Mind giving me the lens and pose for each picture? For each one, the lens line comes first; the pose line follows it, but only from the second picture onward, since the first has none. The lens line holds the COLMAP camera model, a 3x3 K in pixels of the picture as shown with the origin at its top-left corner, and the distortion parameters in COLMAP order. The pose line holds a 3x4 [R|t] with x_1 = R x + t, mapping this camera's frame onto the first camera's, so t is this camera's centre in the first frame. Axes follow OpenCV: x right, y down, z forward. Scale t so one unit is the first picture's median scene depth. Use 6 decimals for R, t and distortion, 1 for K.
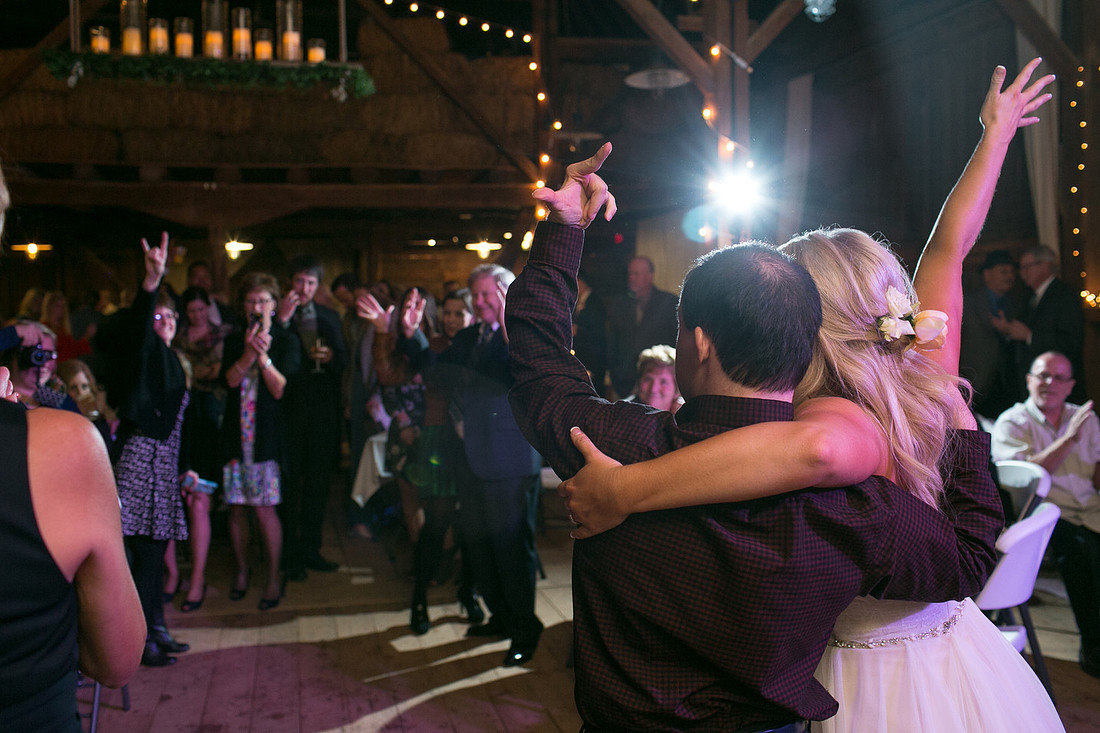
lens RADIAL K [[1051.6, 0, 554.3], [0, 1051.6, 355.3], [0, 0, 1]] dist [-0.019315, 0.000000]
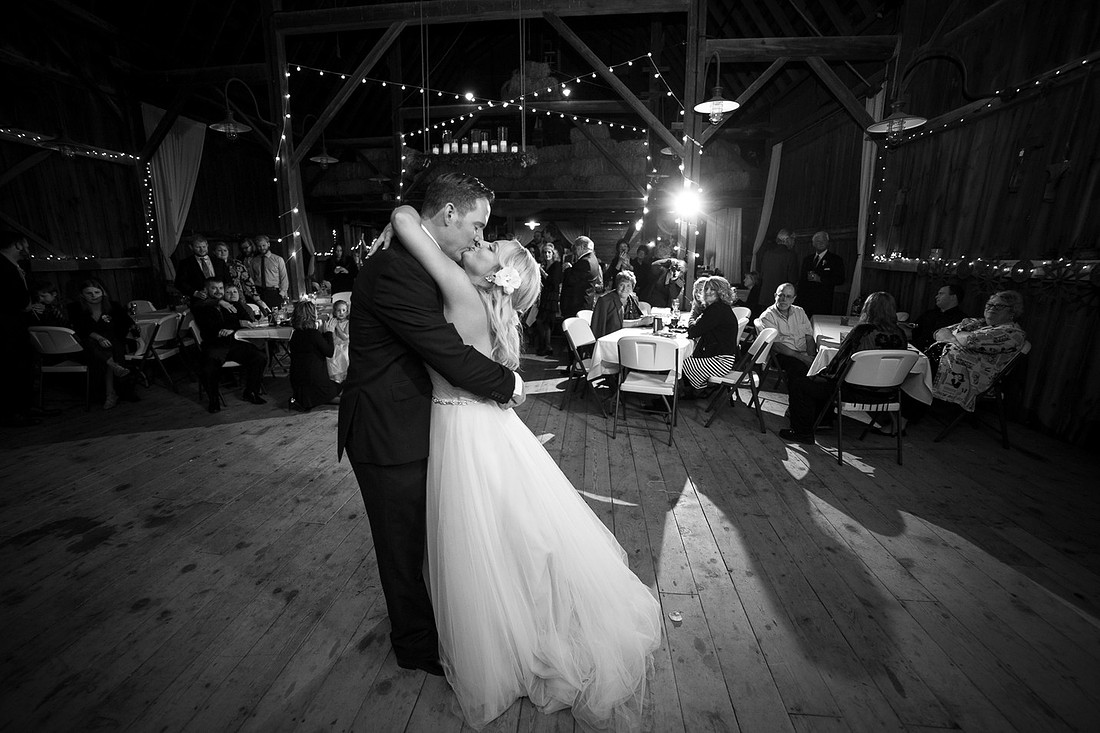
lens RADIAL K [[461.2, 0, 543.9], [0, 461.2, 345.8], [0, 0, 1]] dist [-0.037497, 0.001640]
pose [[0.939743, 0.090381, -0.329718, 0.145964], [-0.037455, 0.985835, 0.163480, -0.001576], [0.339823, -0.141279, 0.929818, -0.041092]]
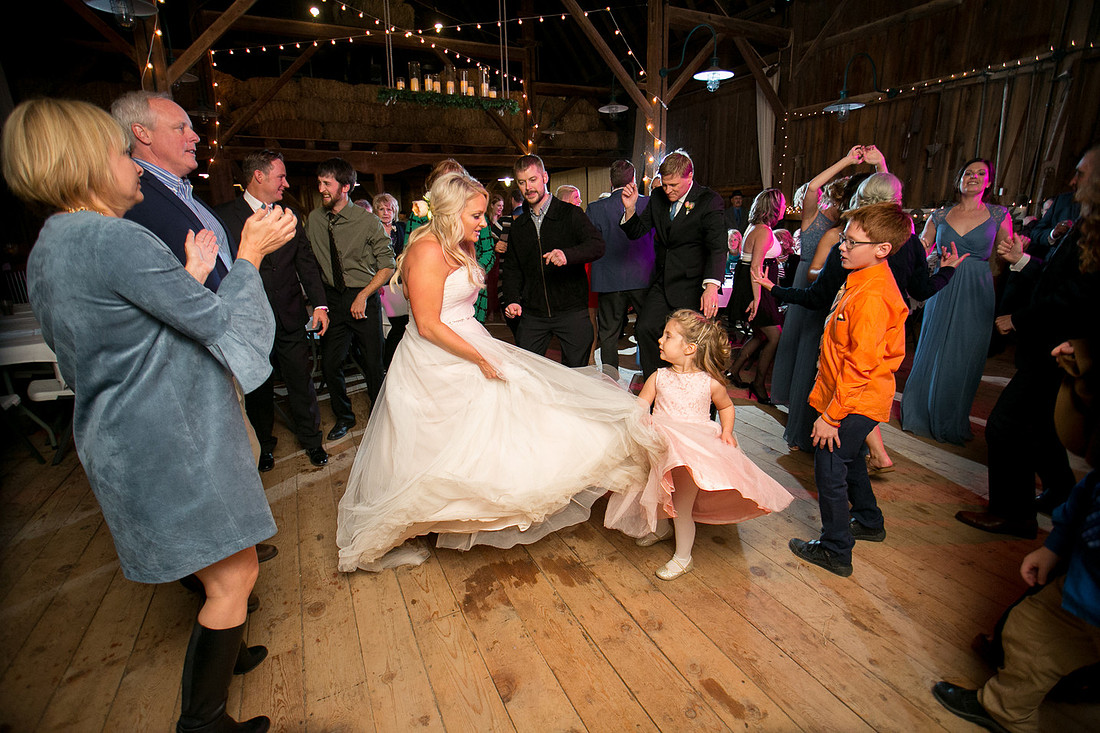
lens RADIAL K [[531.1, 0, 548.6], [0, 531.1, 351.7], [0, 0, 1]] dist [-0.041343, 0.017493]
pose [[0.981541, -0.044255, 0.186060, -0.201170], [0.006835, 0.980354, 0.197127, 0.017231], [-0.191129, -0.192216, 0.962561, -0.117868]]
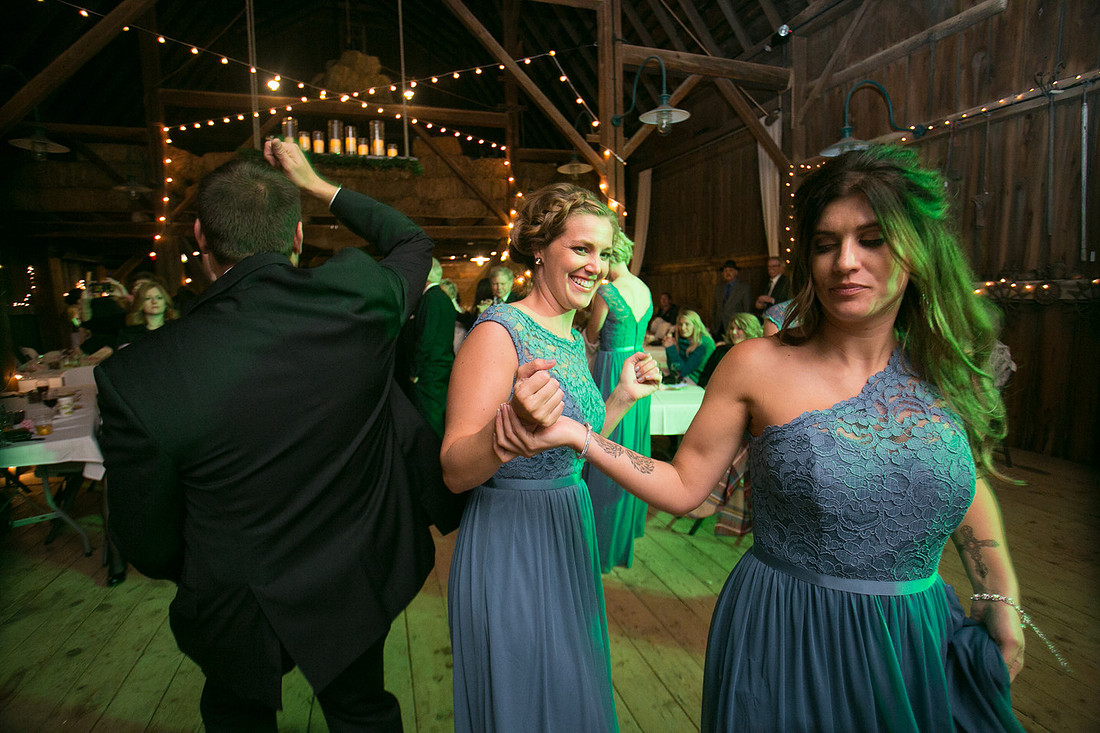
lens RADIAL K [[531.1, 0, 551.6], [0, 531.1, 350.6], [0, 0, 1]] dist [-0.041343, 0.017493]
pose [[0.997489, -0.012871, 0.069645, -0.010234], [0.008314, 0.997829, 0.065334, 0.000813], [-0.070335, -0.064591, 0.995430, 0.024334]]
